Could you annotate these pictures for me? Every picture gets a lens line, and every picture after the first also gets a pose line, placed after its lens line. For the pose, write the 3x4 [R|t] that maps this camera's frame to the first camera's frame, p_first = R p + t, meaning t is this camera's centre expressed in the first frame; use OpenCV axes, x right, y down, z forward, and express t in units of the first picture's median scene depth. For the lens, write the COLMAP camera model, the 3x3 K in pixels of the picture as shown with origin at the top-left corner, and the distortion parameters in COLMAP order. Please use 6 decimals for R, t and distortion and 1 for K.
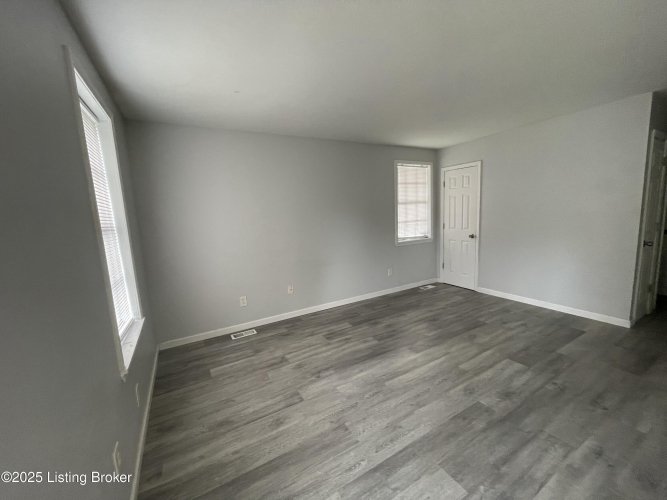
lens RADIAL K [[270.3, 0, 329.2], [0, 270.3, 250.5], [0, 0, 1]] dist [-0.002246, -0.000569]
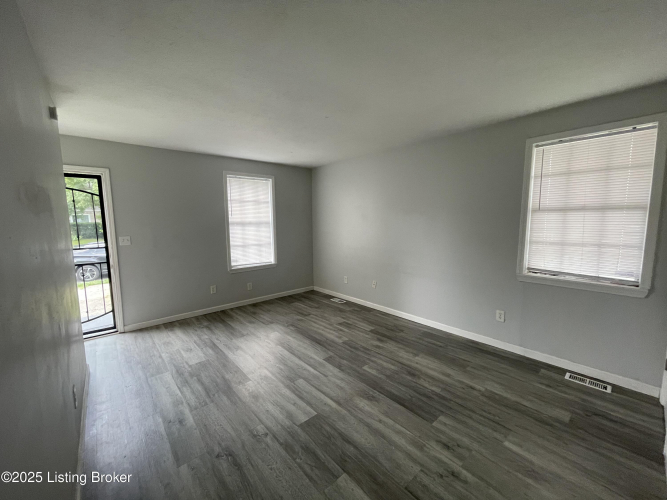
lens RADIAL K [[270.3, 0, 329.2], [0, 270.3, 250.5], [0, 0, 1]] dist [-0.002246, -0.000569]
pose [[0.192937, 0.161481, -0.967832, 1.092161], [-0.132748, 0.981592, 0.137314, -0.158513], [0.972190, 0.101985, 0.210821, 0.643782]]
